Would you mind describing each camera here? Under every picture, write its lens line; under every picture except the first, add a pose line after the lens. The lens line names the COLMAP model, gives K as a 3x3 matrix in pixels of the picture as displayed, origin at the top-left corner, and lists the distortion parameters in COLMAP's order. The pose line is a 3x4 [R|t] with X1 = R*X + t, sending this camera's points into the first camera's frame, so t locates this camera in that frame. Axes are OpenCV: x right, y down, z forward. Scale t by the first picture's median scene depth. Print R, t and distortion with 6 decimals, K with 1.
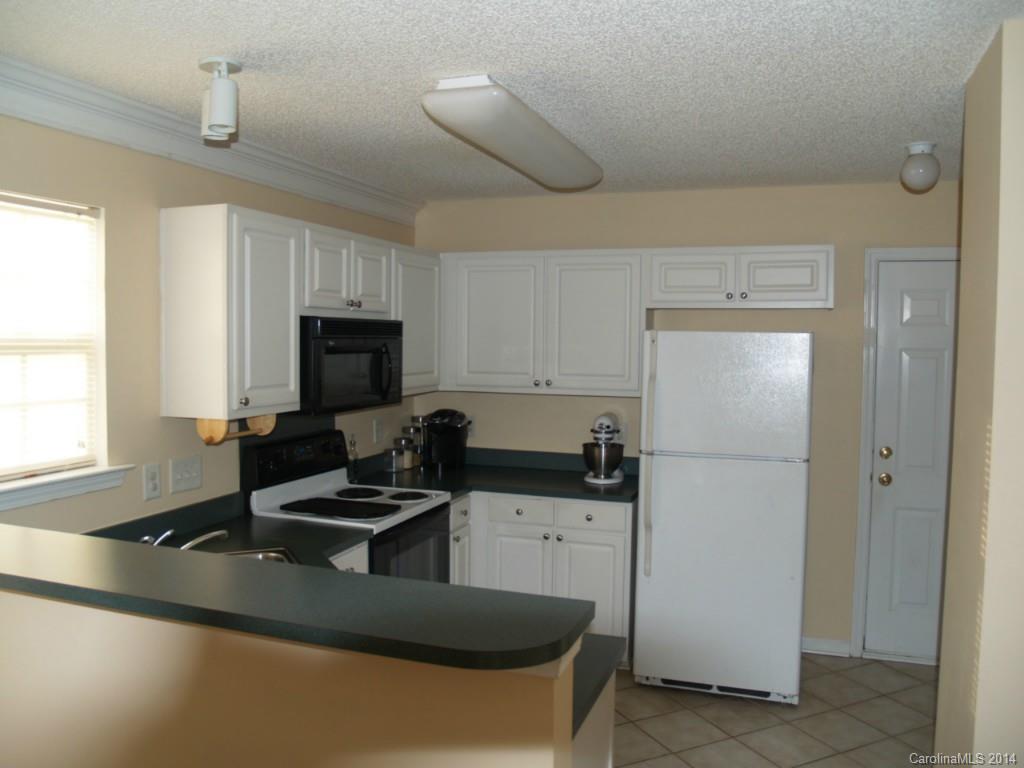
lens RADIAL K [[828.8, 0, 512.0], [0, 828.8, 384.0], [0, 0, 1]] dist [-0.104655, 0.014441]
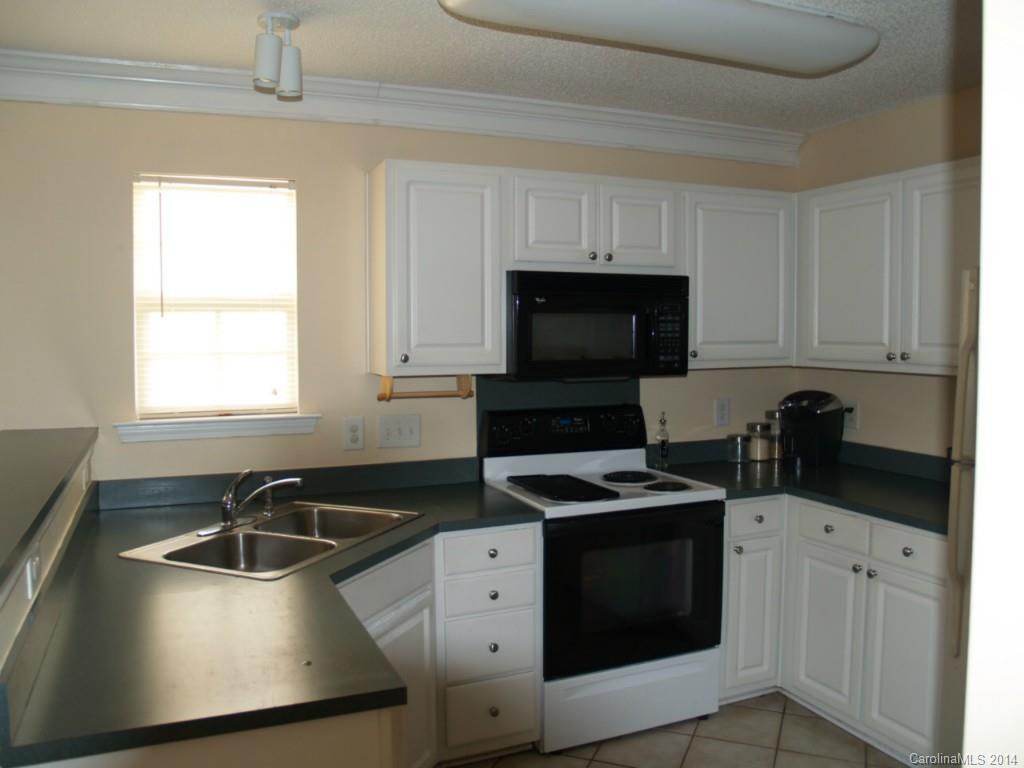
lens RADIAL K [[828.8, 0, 512.0], [0, 828.8, 384.0], [0, 0, 1]] dist [-0.104655, 0.014441]
pose [[0.676255, 0.035192, -0.735826, 0.363320], [-0.030668, 0.999337, 0.019610, 0.021272], [0.736029, 0.009306, 0.676886, 0.315833]]
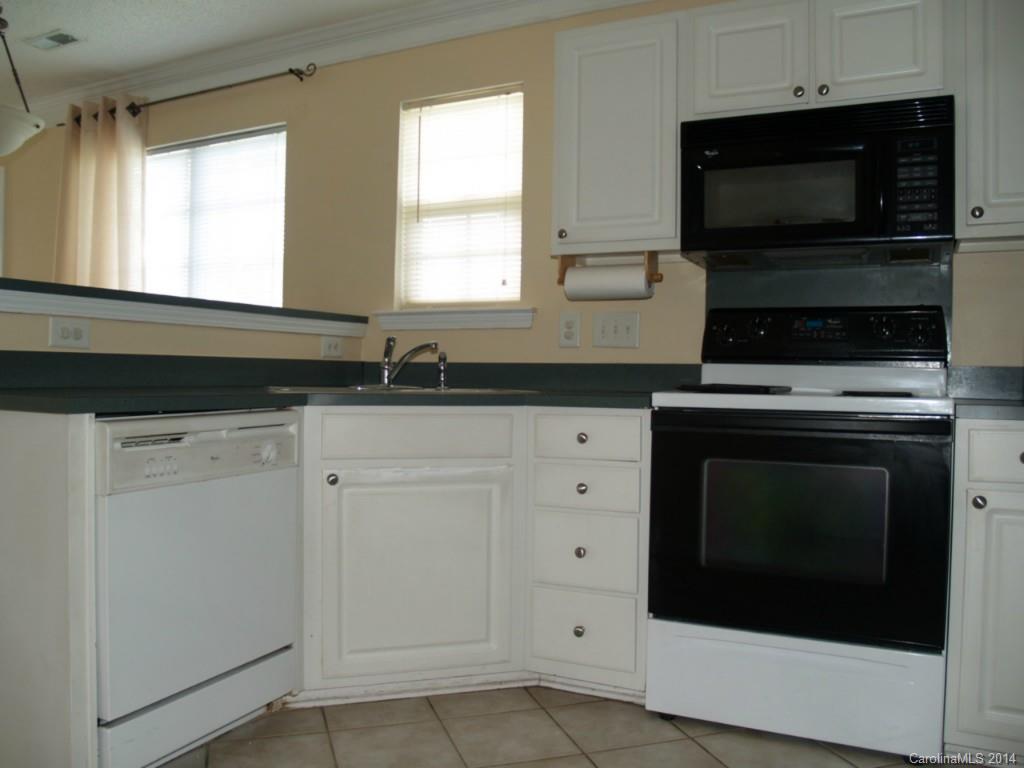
lens RADIAL K [[828.8, 0, 512.0], [0, 828.8, 384.0], [0, 0, 1]] dist [-0.104655, 0.014441]
pose [[-0.129551, 0.001534, -0.991572, 0.444341], [-0.072677, 0.997294, 0.011039, 0.135806], [0.988906, 0.073495, -0.129089, 0.798832]]
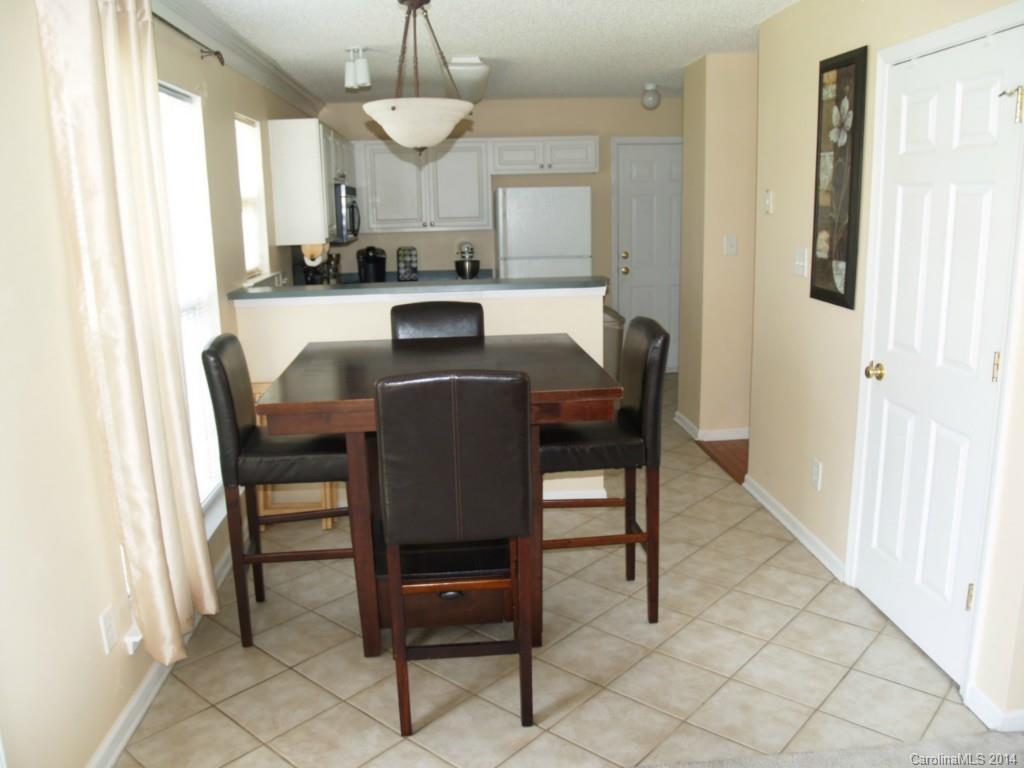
lens RADIAL K [[828.8, 0, 512.0], [0, 828.8, 384.0], [0, 0, 1]] dist [-0.104655, 0.014441]
pose [[0.915758, -0.116446, 0.384483, -0.511054], [0.054987, 0.984393, 0.167171, 0.049618], [-0.397949, -0.131946, 0.907869, -0.597564]]
